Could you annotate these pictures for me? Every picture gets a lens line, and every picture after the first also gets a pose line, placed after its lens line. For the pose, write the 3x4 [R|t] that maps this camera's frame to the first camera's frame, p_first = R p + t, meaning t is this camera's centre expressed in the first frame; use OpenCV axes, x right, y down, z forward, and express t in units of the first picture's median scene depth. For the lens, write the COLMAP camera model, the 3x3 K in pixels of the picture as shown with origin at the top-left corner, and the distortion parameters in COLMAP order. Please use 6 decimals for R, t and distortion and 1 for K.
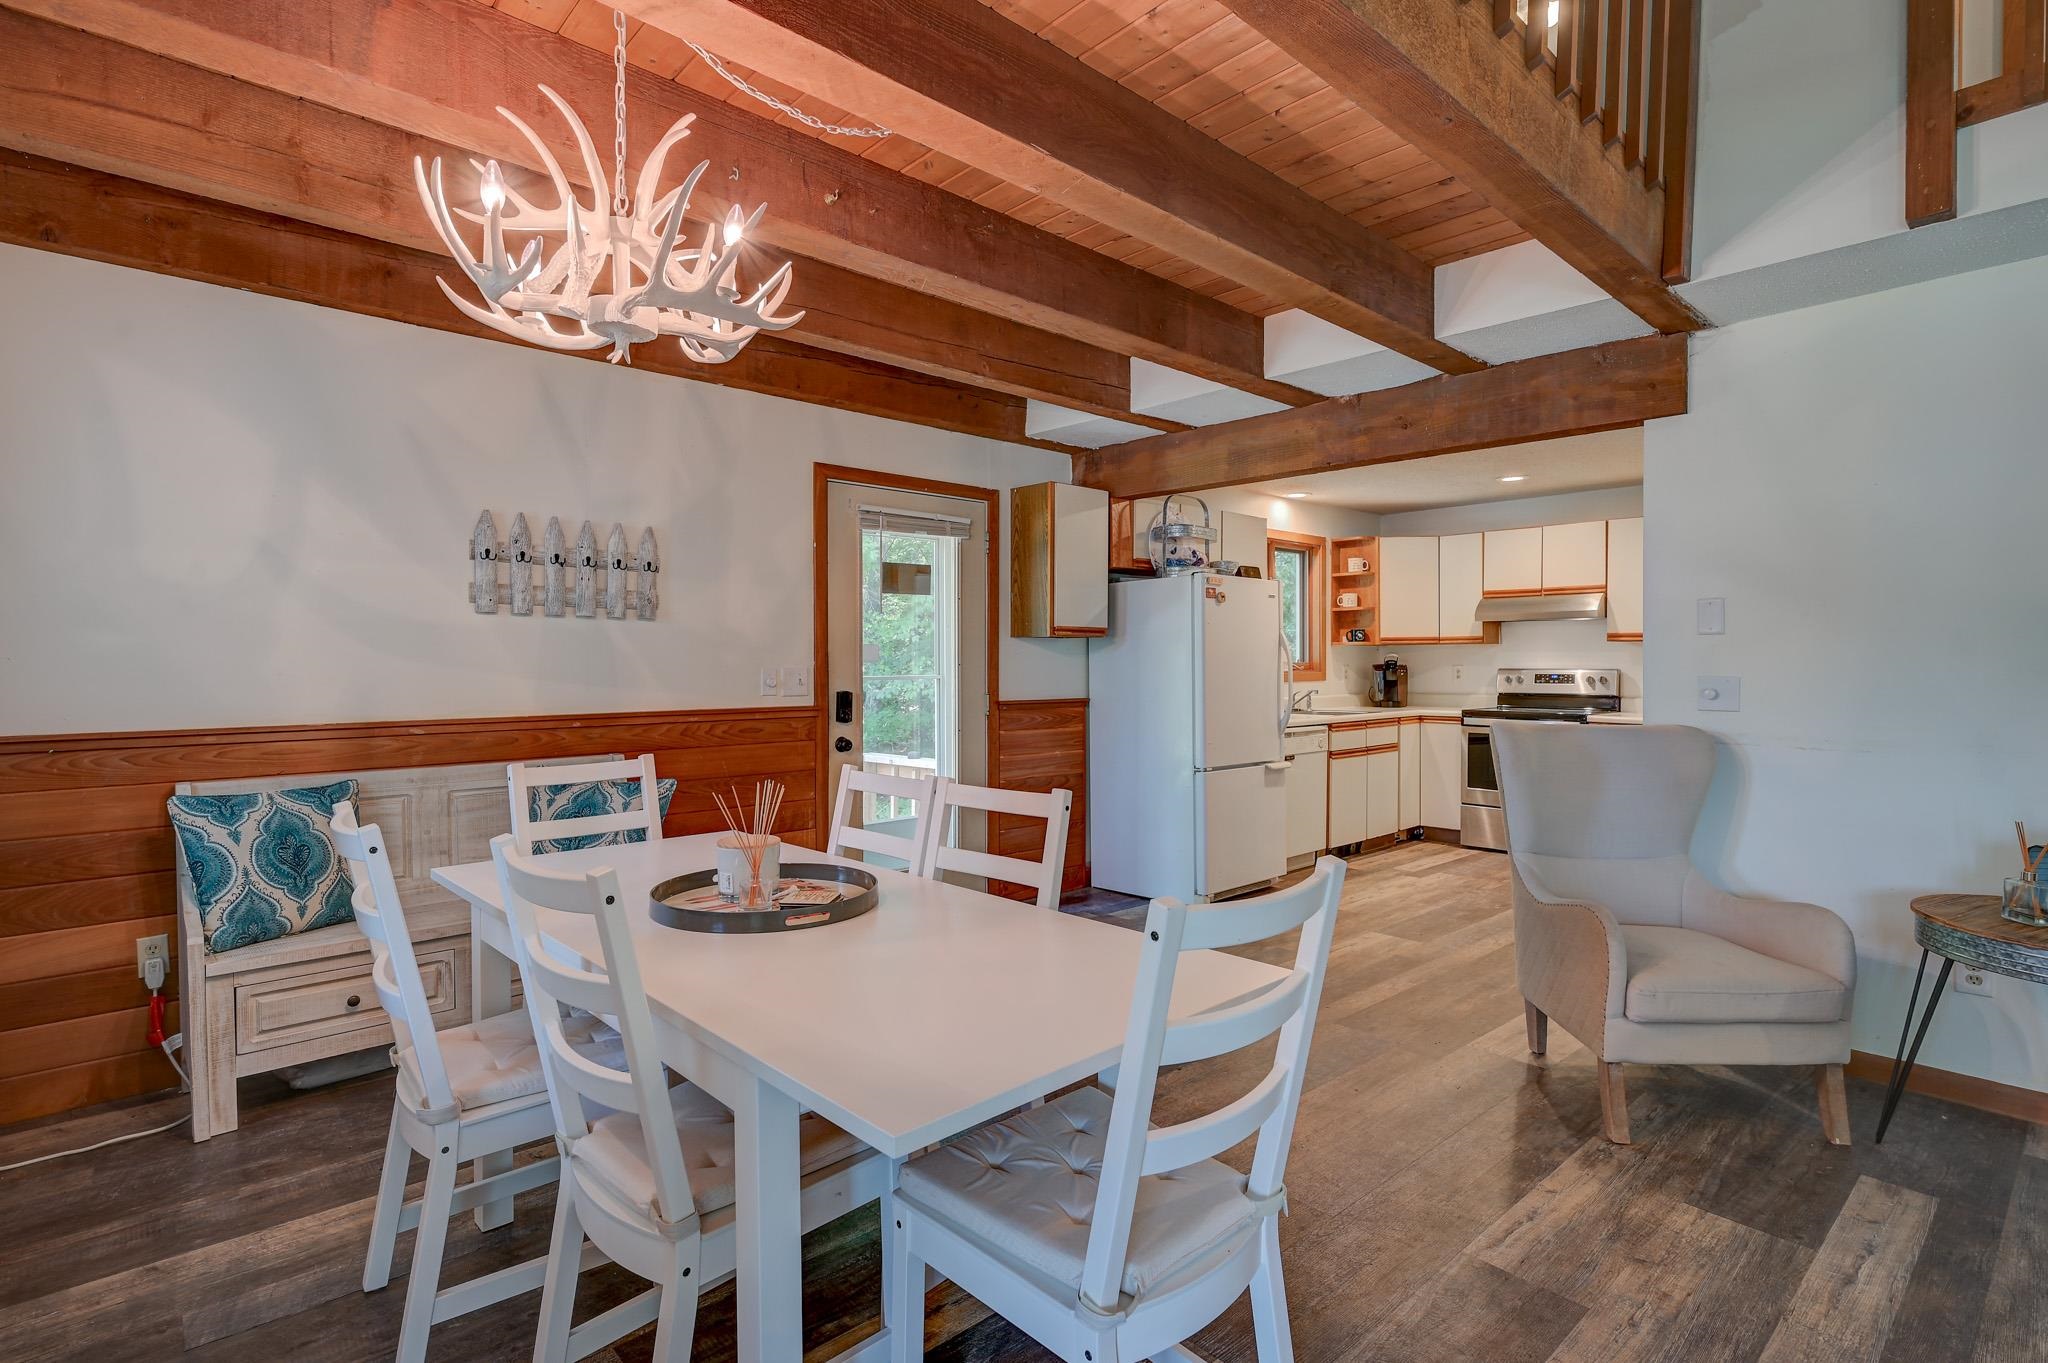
lens RADIAL K [[994.4, 0, 1016.3], [0, 994.4, 673.6], [0, 0, 1]] dist [0.000944, -0.000719]
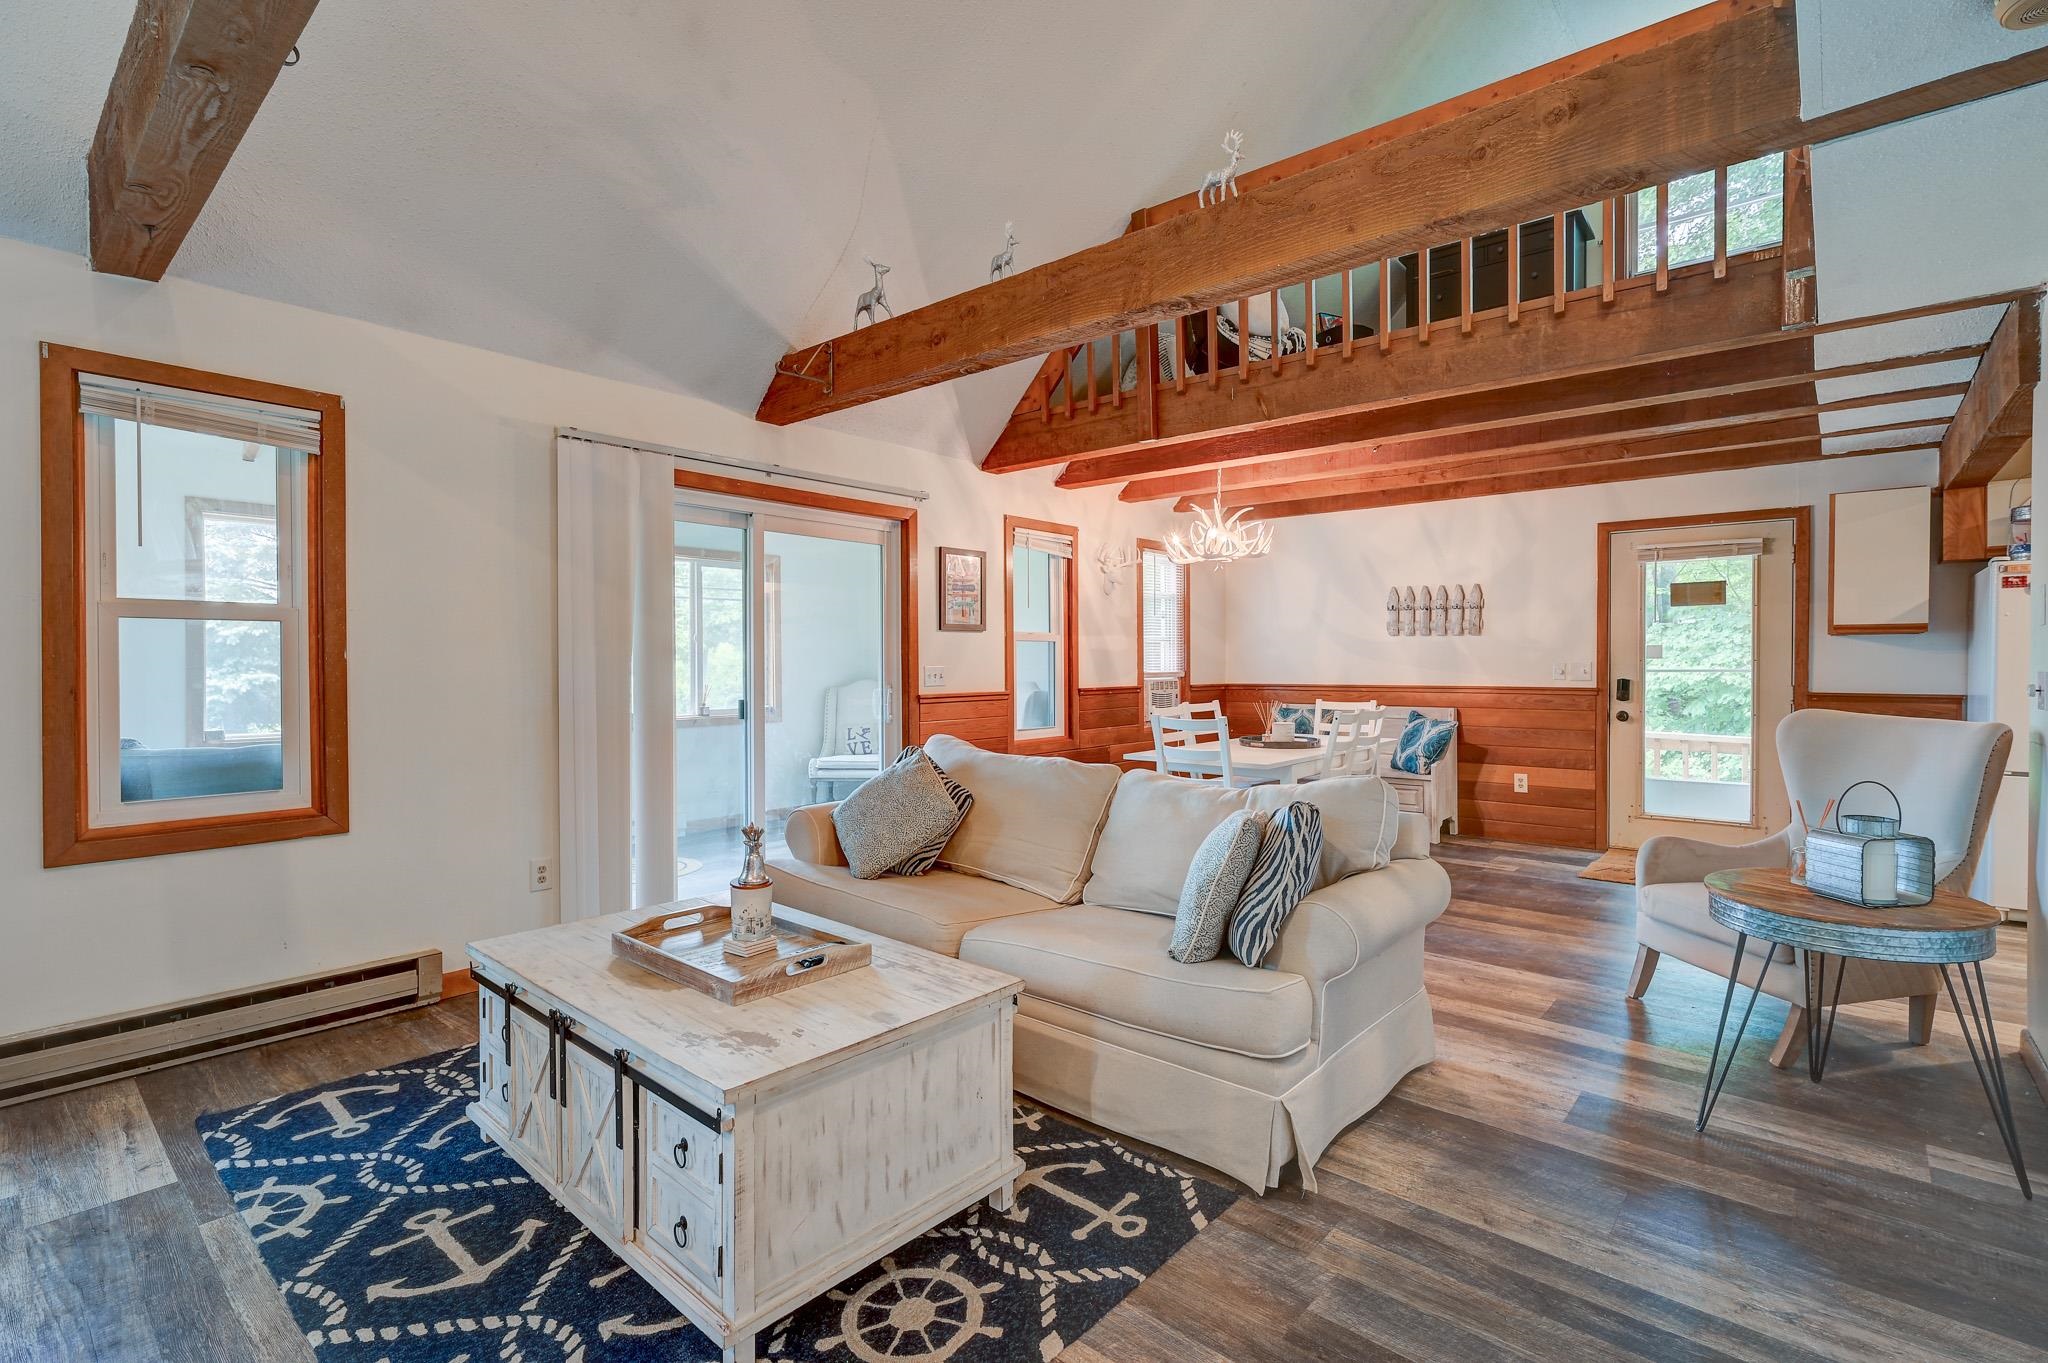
lens RADIAL K [[951.3, 0, 1023.7], [0, 951.3, 675.8], [0, 0, 1]] dist [0.003288, 0.000505]
pose [[0.116723, 0.015950, -0.993036, 0.974943], [-0.011580, 0.999825, 0.014698, 0.002987], [0.993097, 0.009783, 0.116888, -0.011013]]
